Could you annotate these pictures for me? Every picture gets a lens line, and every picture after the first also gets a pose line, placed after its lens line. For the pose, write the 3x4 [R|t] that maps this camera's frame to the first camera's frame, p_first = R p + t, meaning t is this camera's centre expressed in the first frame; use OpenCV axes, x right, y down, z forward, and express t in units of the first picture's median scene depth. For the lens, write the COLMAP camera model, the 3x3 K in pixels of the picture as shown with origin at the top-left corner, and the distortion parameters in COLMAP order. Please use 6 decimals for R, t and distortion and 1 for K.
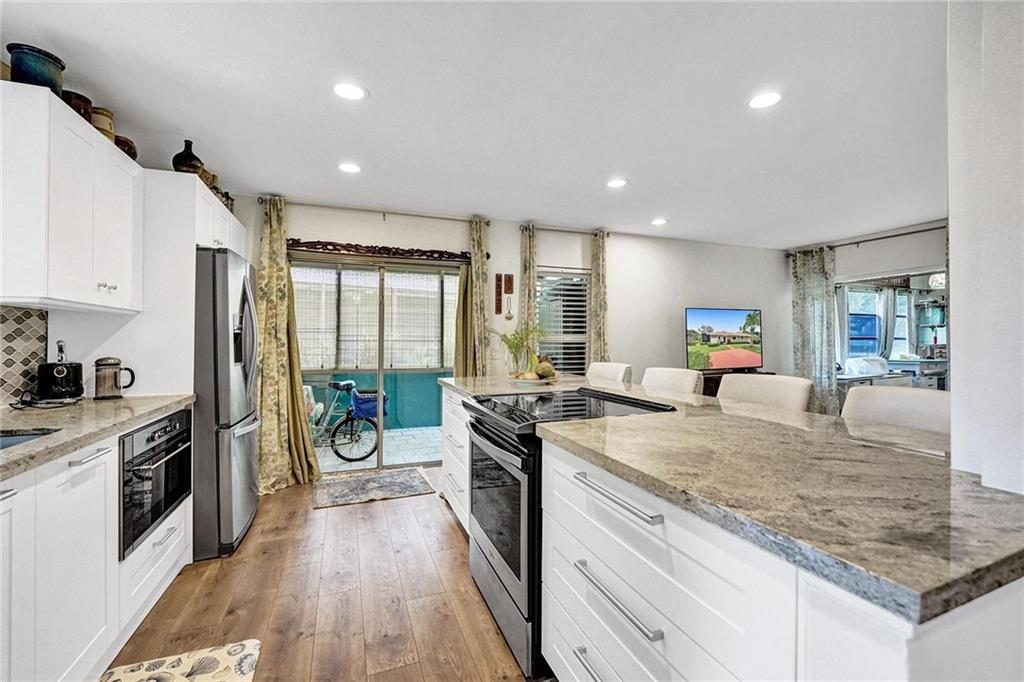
lens RADIAL K [[427.0, 0, 516.0], [0, 427.0, 339.3], [0, 0, 1]] dist [-0.024251, 0.000475]
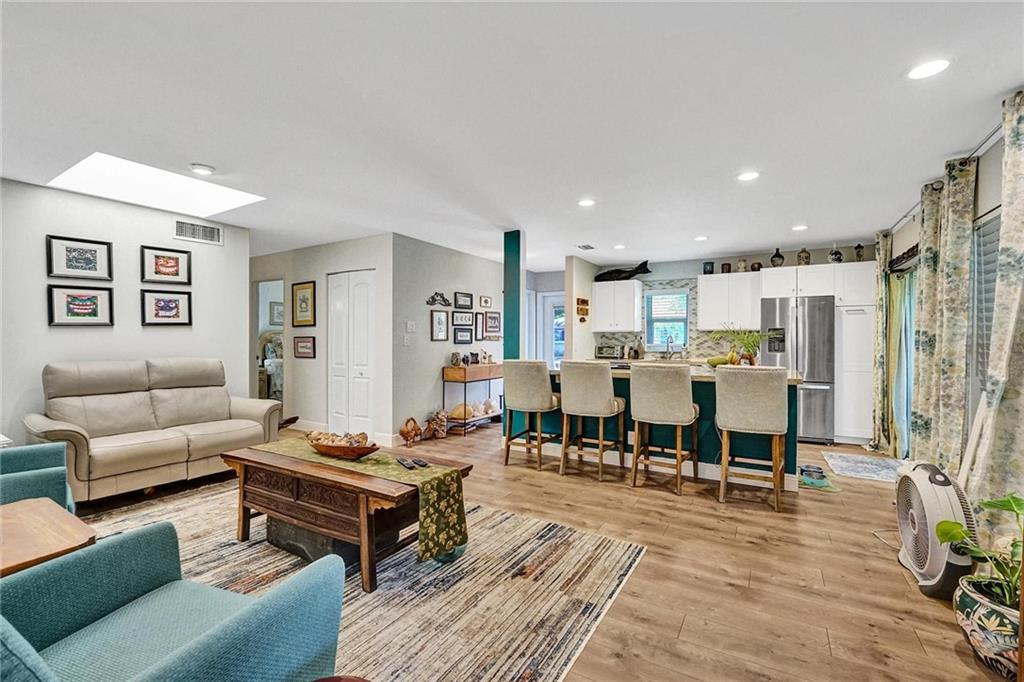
lens RADIAL K [[432.5, 0, 515.1], [0, 432.5, 346.5], [0, 0, 1]] dist [-0.030112, 0.003828]
pose [[-0.790905, 0.009895, -0.611859, 0.866775], [-0.000524, 0.999858, 0.016846, -0.001931], [0.611939, 0.013644, -0.790787, 1.010294]]
